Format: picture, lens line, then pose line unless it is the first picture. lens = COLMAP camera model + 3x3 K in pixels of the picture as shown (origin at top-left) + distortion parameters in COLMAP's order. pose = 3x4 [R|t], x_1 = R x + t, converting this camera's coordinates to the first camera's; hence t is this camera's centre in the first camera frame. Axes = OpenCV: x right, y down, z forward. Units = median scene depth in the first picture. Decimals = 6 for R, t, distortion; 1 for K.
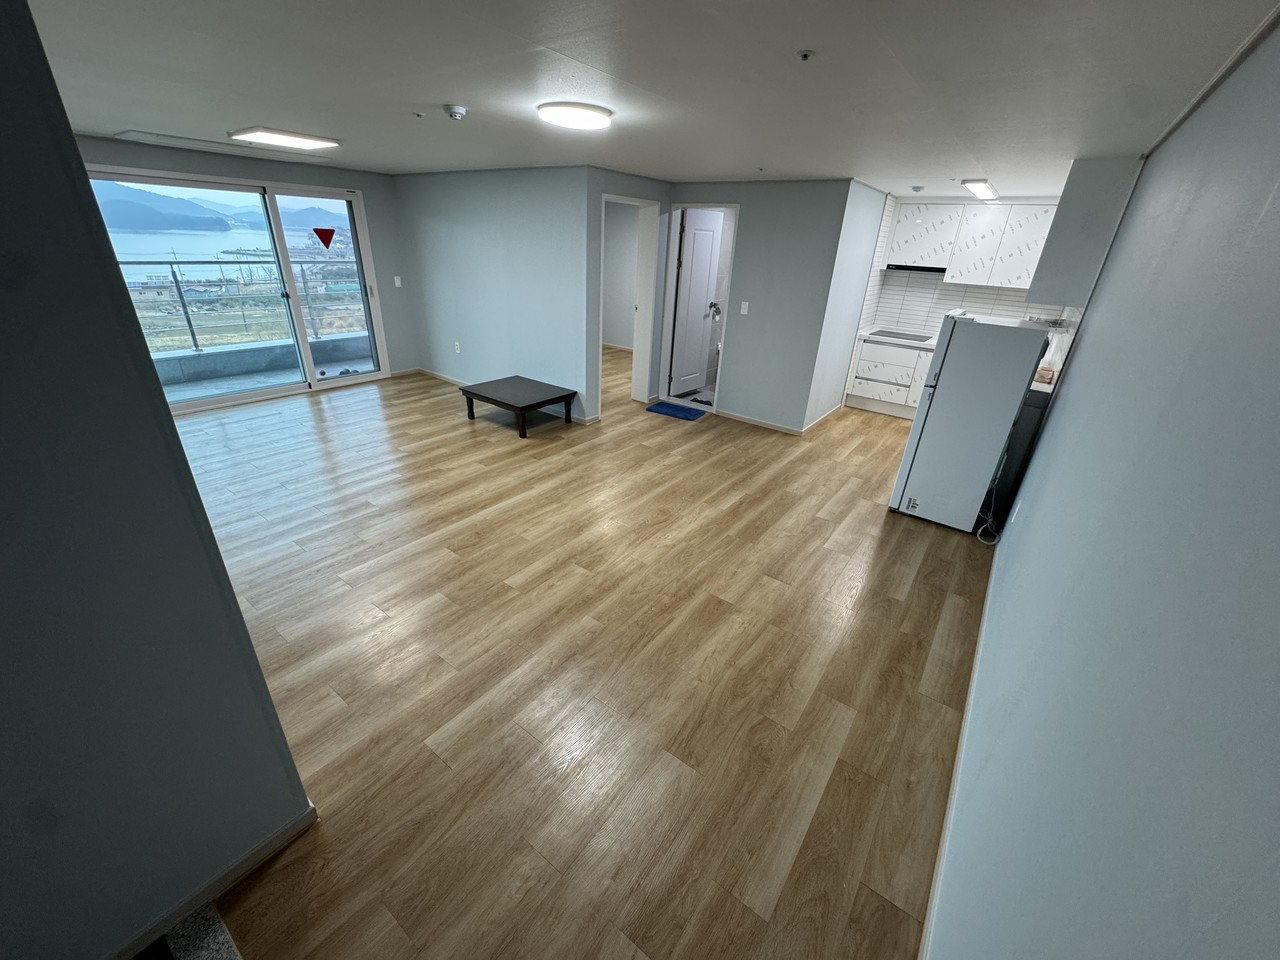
lens RADIAL K [[506.0, 0, 640.1], [0, 506.0, 478.7], [0, 0, 1]] dist [-0.008687, 0.000346]
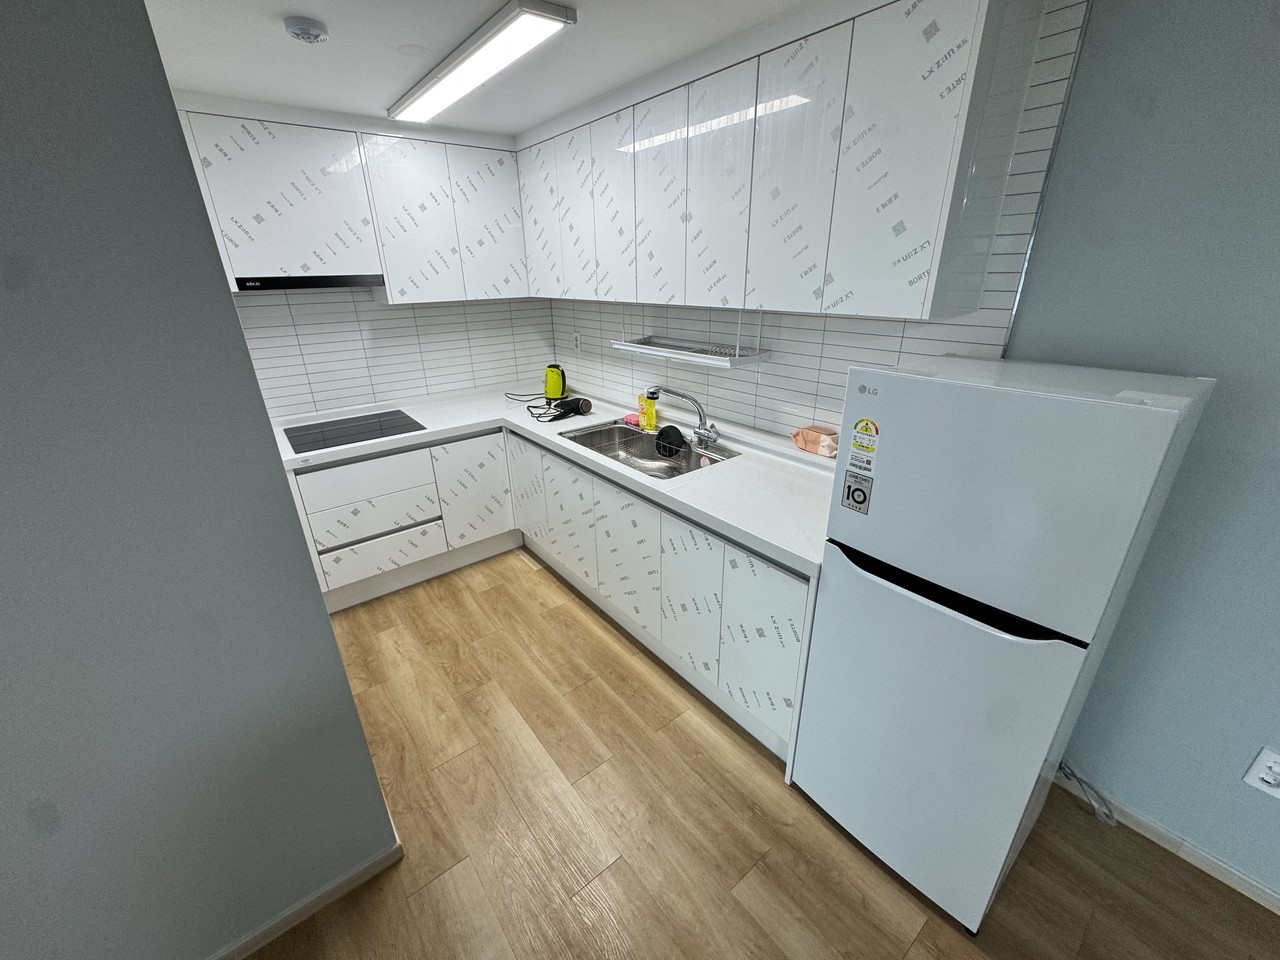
lens RADIAL K [[506.0, 0, 639.0], [0, 506.0, 476.8], [0, 0, 1]] dist [-0.008687, 0.000346]
pose [[0.254254, -0.404025, 0.878703, 0.176750], [0.444874, 0.855591, 0.264673, -0.268149], [-0.858745, 0.323618, 0.397277, 0.651854]]
